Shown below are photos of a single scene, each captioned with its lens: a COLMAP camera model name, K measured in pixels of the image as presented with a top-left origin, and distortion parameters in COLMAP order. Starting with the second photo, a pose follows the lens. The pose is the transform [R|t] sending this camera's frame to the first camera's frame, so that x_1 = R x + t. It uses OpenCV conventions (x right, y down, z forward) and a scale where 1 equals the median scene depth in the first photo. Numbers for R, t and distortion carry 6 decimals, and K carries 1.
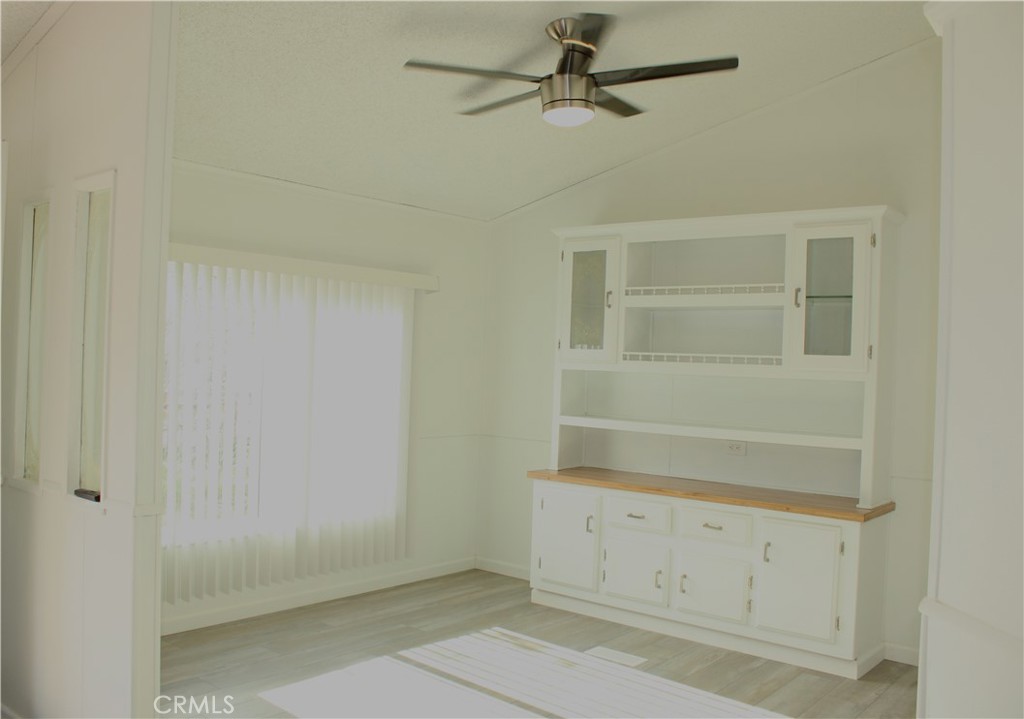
lens RADIAL K [[928.4, 0, 512.0], [0, 928.4, 359.5], [0, 0, 1]] dist [0.000349, 0.000015]
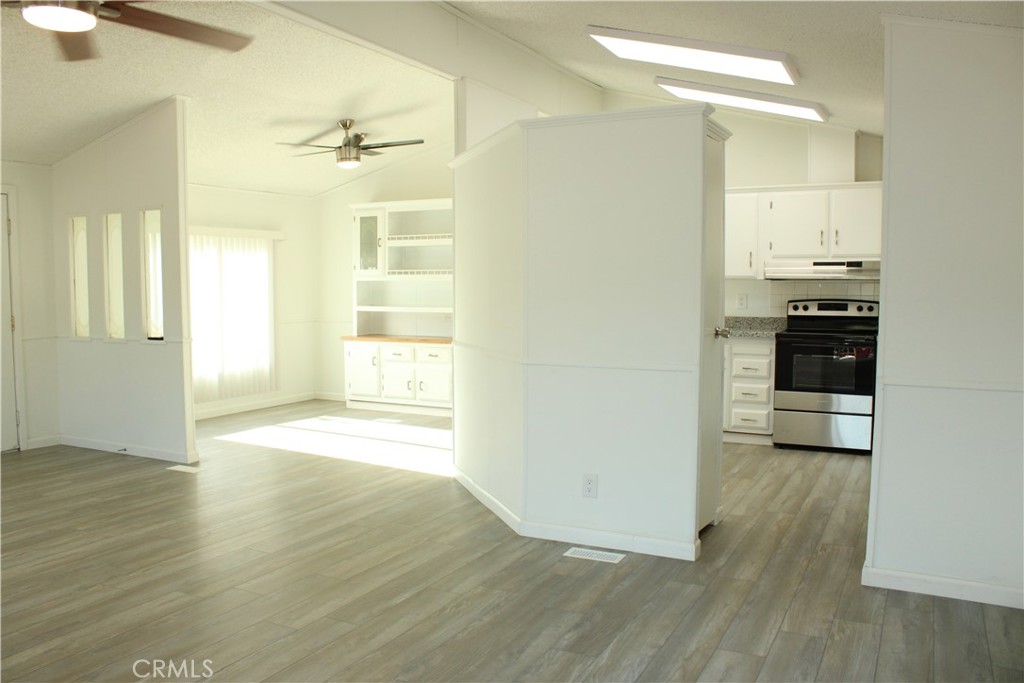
lens RADIAL K [[863.9, 0, 505.2], [0, 863.9, 339.8], [0, 0, 1]] dist [-0.160266, 0.149871]
pose [[0.980136, -0.050302, 0.191841, 0.010112], [0.035485, 0.996171, 0.079907, 0.001585], [-0.195126, -0.071512, 0.978168, -0.770533]]
